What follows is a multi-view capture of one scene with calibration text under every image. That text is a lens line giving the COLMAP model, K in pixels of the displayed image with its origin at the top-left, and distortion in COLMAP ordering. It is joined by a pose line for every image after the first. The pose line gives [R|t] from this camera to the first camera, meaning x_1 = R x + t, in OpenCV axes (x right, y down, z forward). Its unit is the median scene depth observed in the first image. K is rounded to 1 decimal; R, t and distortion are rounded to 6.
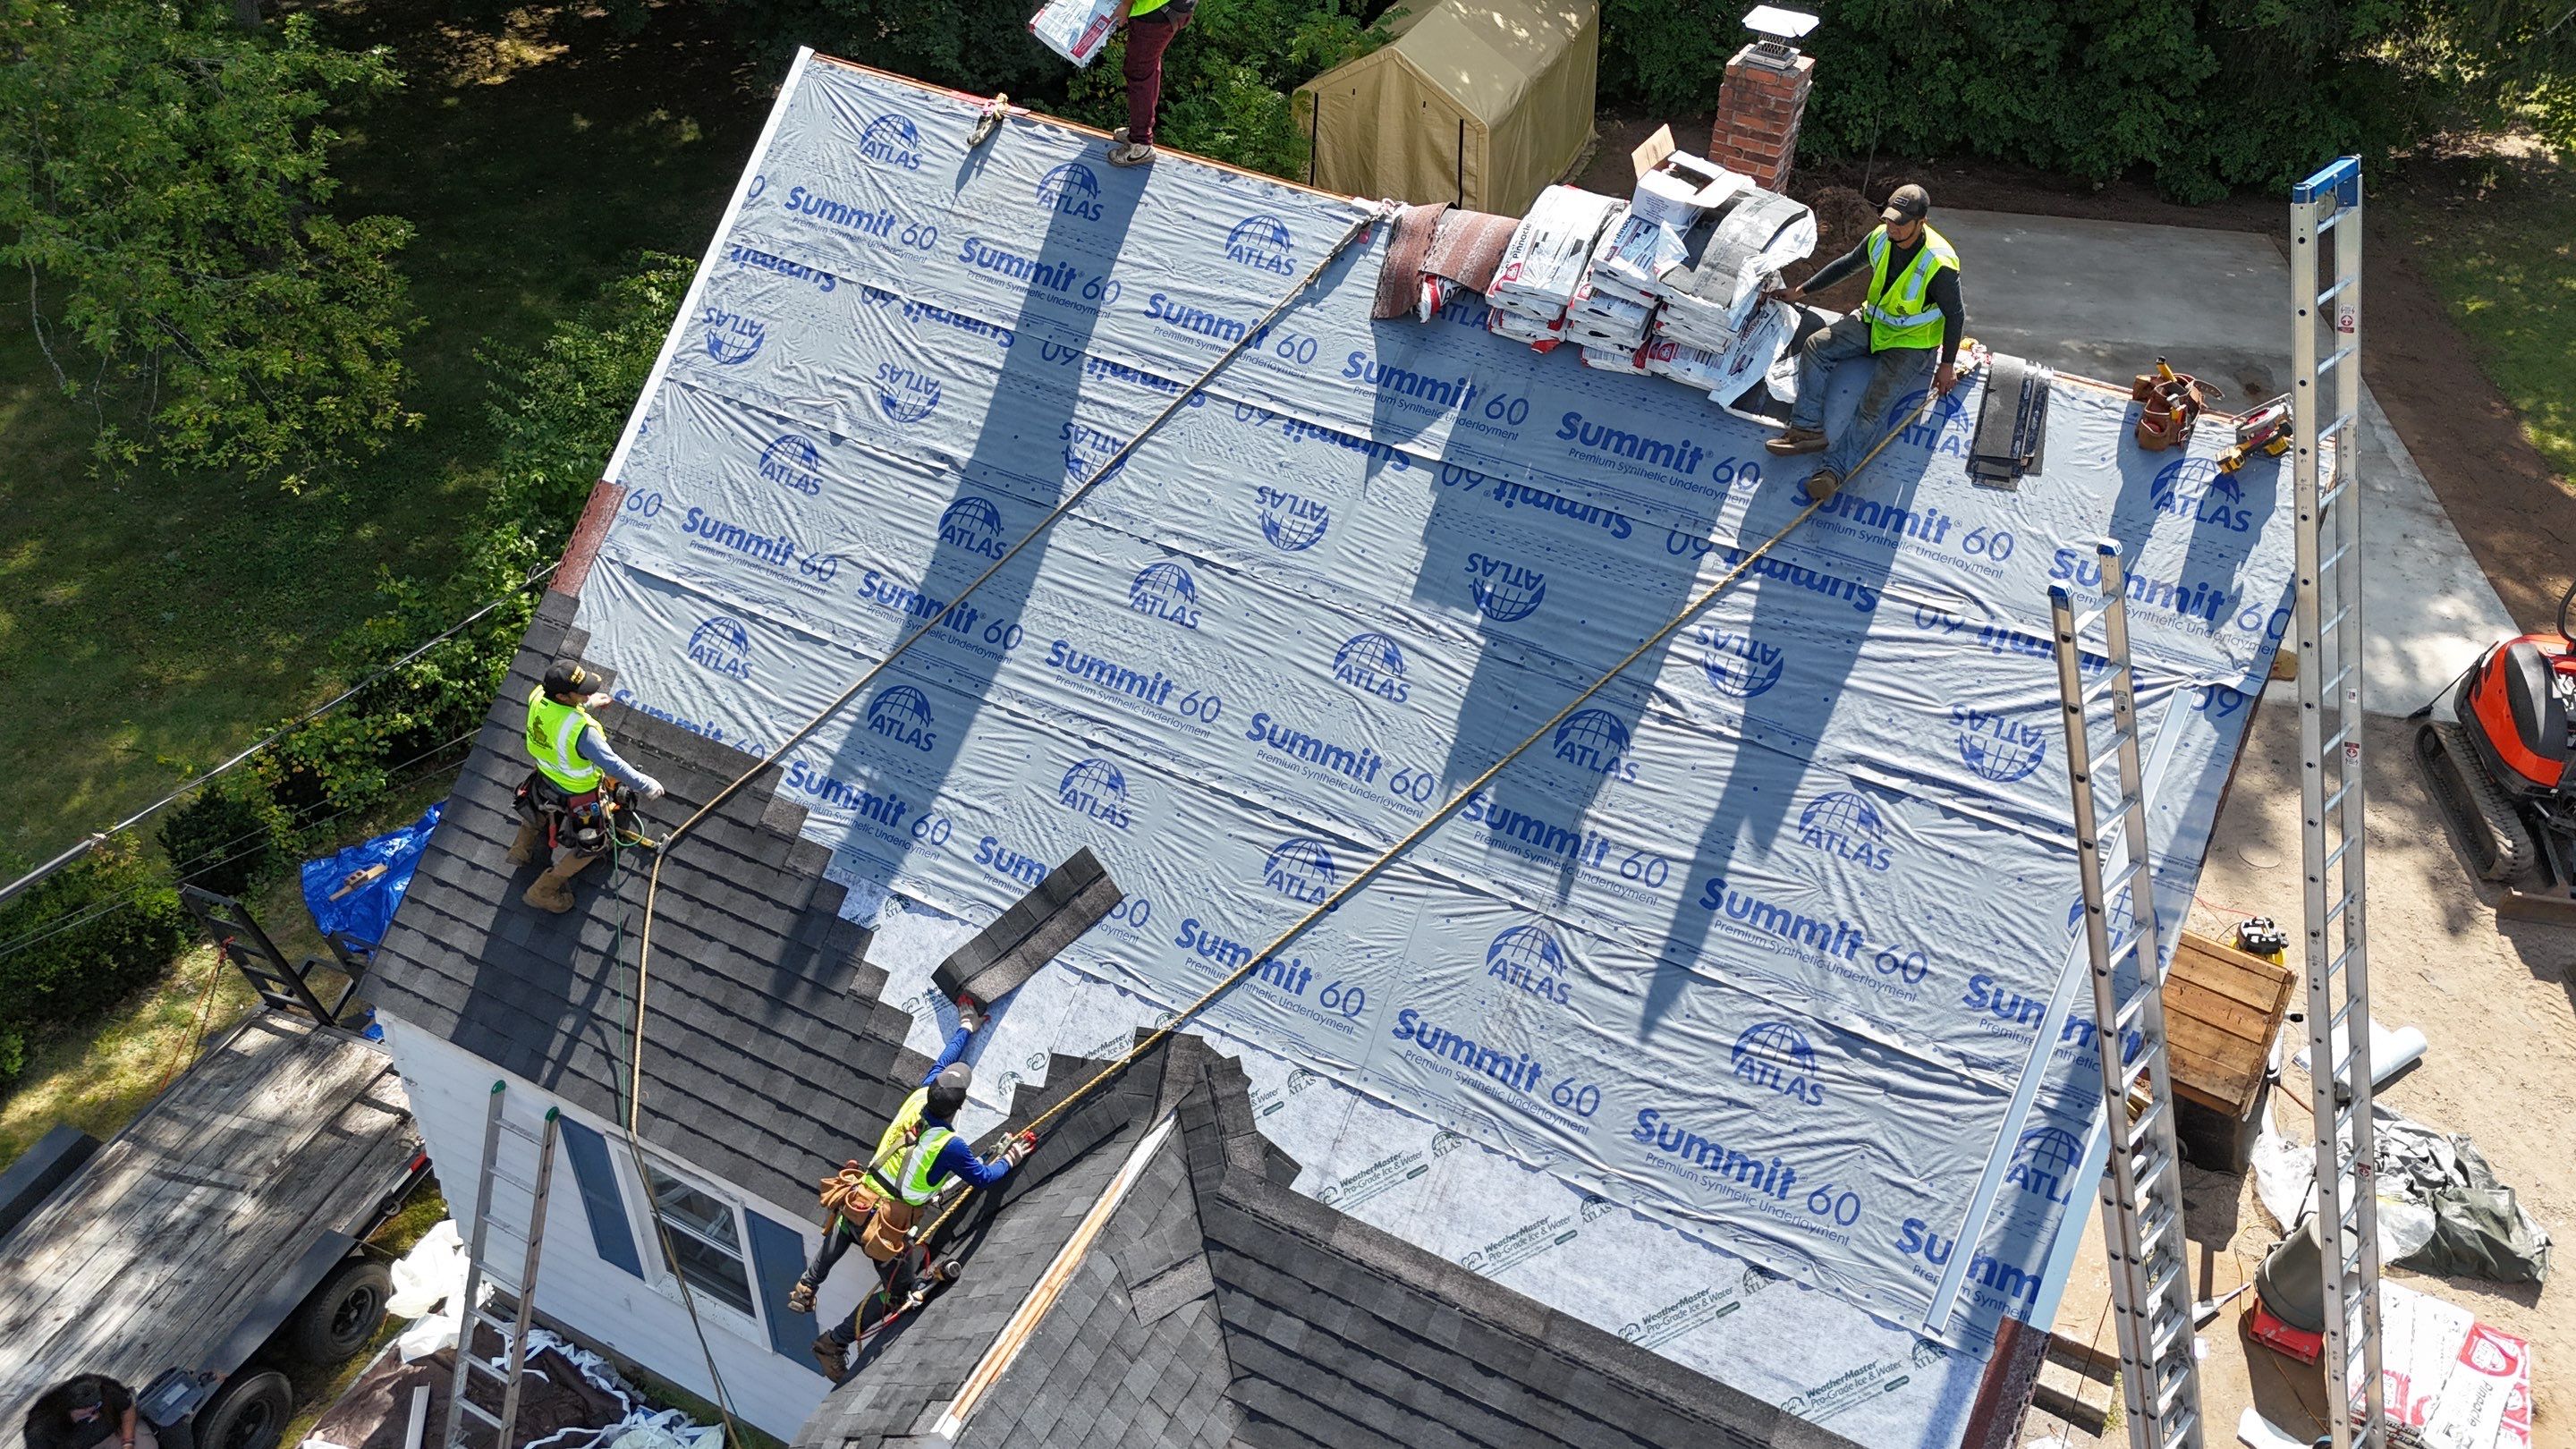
lens RADIAL K [[1922.8, 0, 1287.4], [0, 1922.8, 709.1], [0, 0, 1]] dist [0.052938, -0.014869]
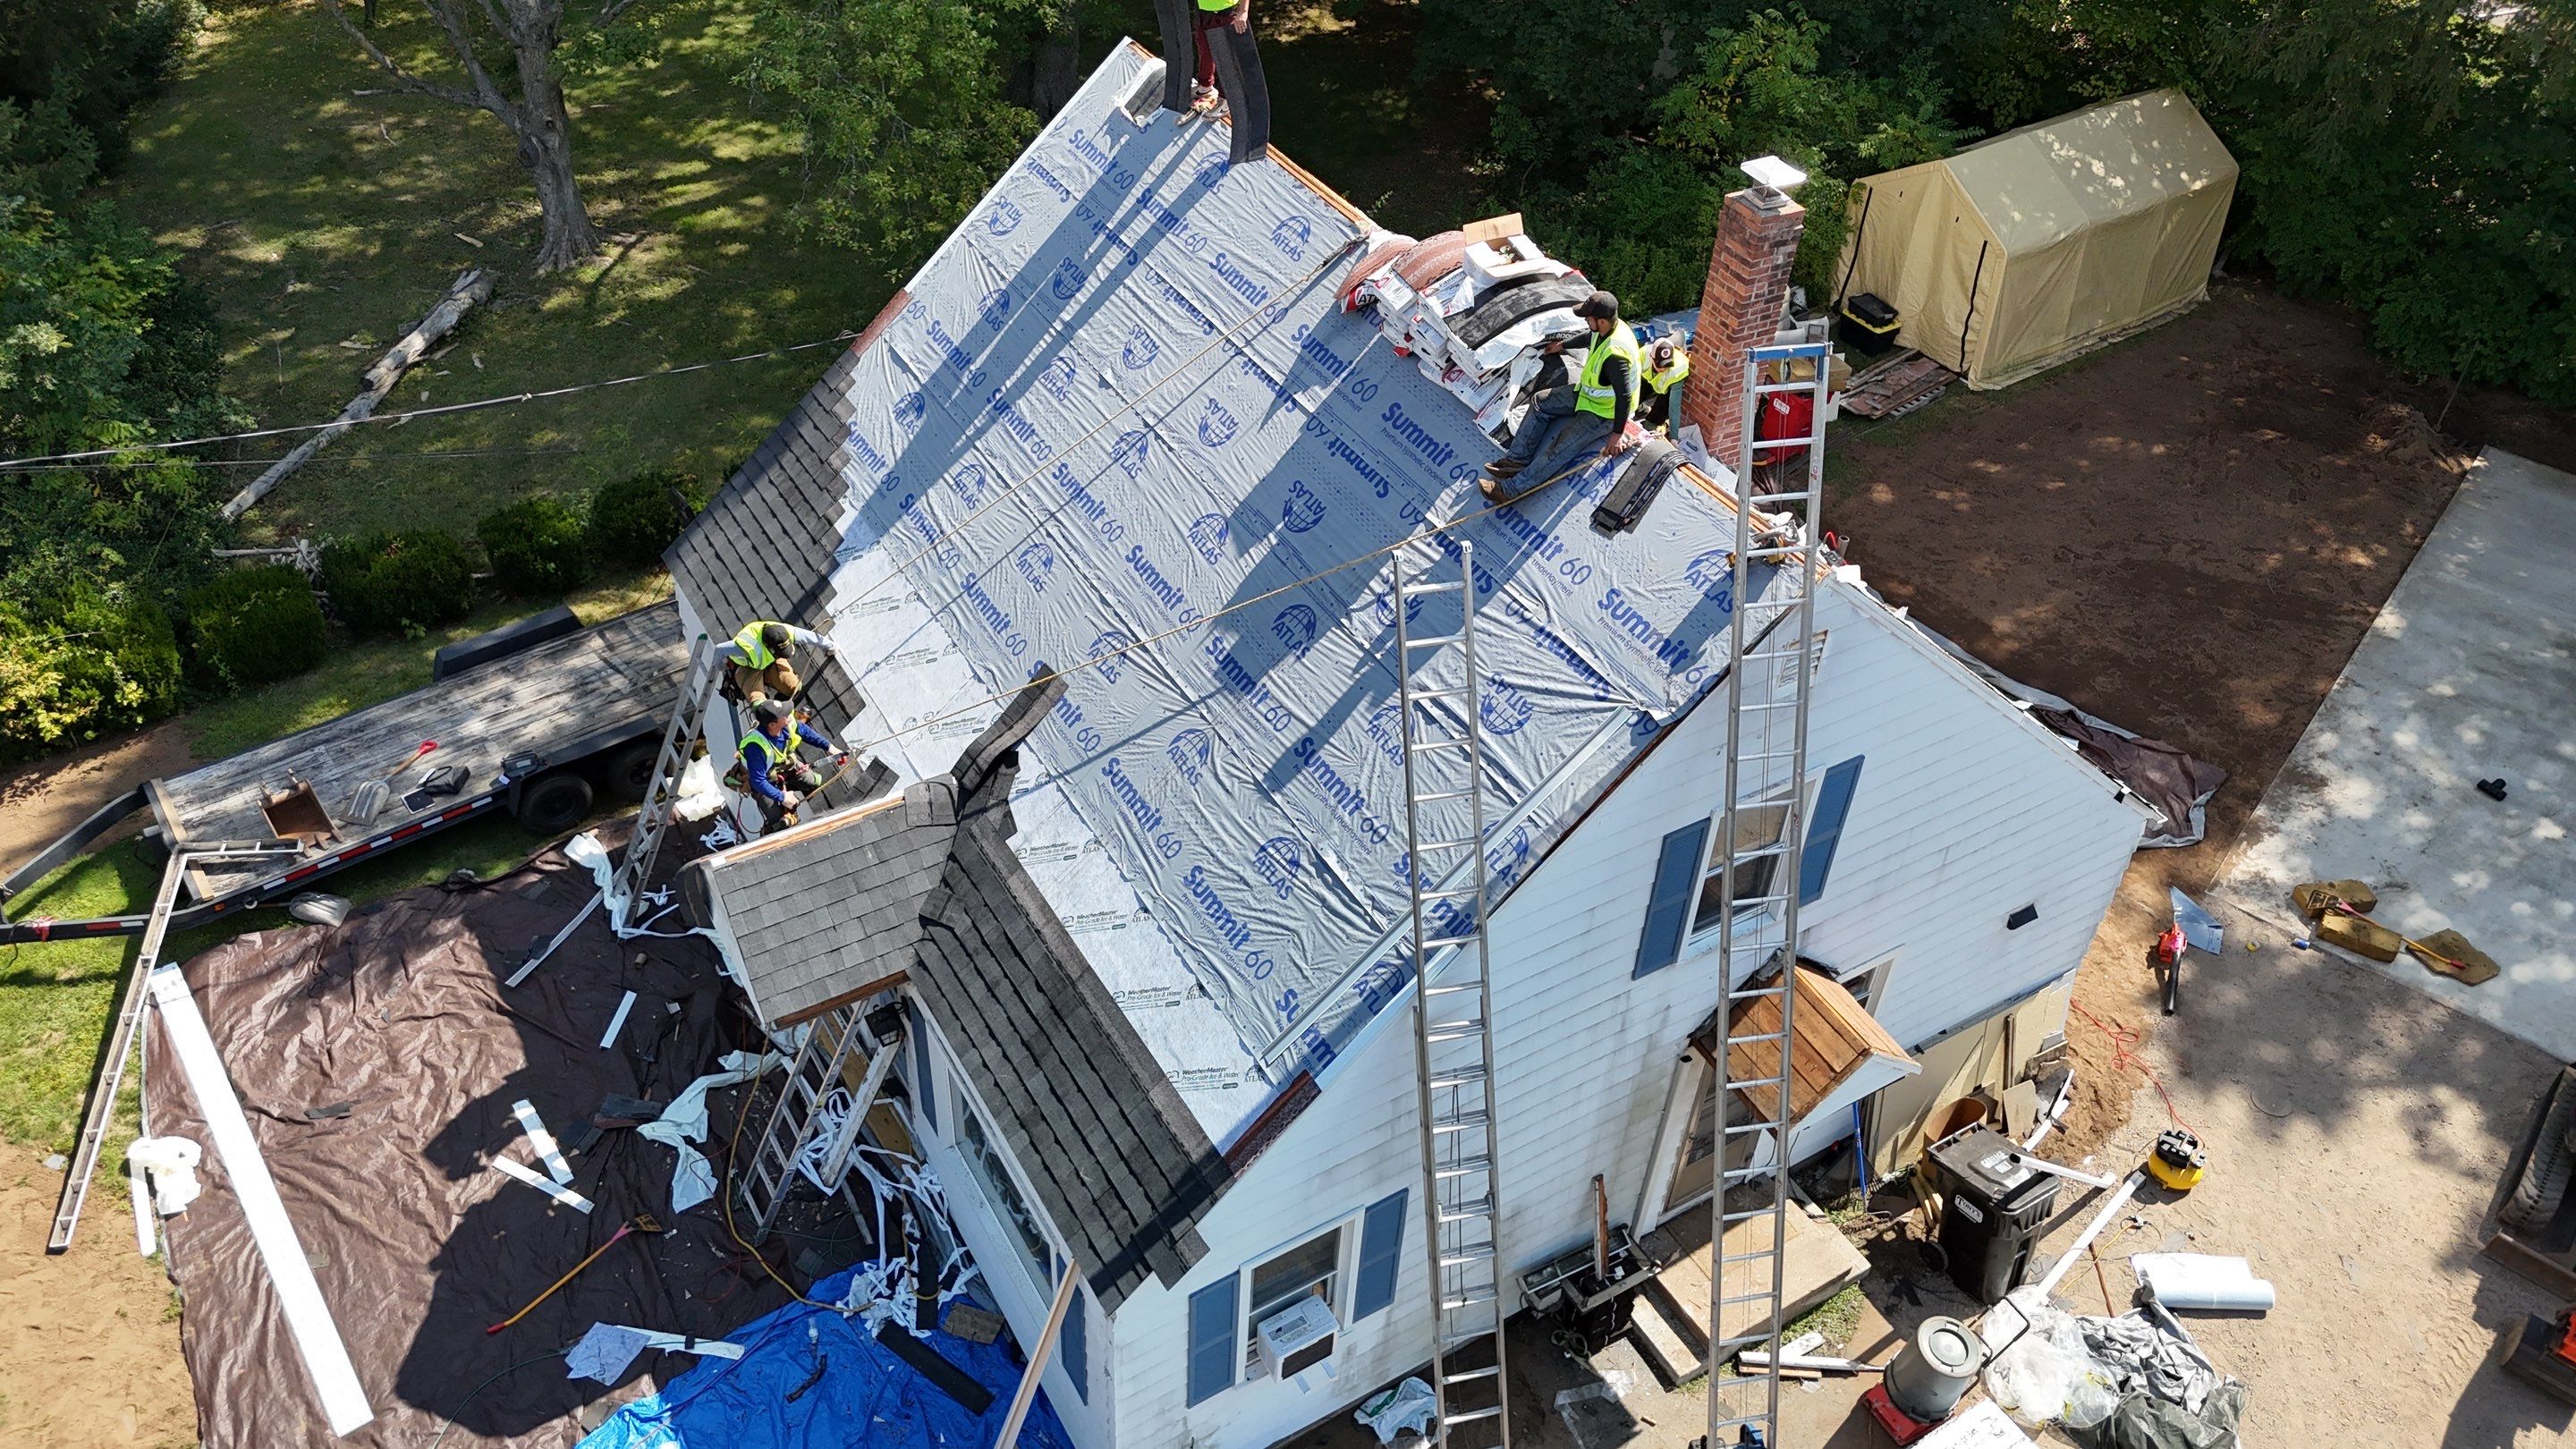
lens RADIAL K [[1922.8, 0, 1284.3], [0, 1922.8, 740.6], [0, 0, 1]] dist [0.052938, -0.014869]
pose [[0.844842, 0.342818, -0.410752, 0.764918], [-0.340286, 0.936748, 0.081913, -0.016782], [0.412853, 0.070569, 0.908060, -0.258272]]
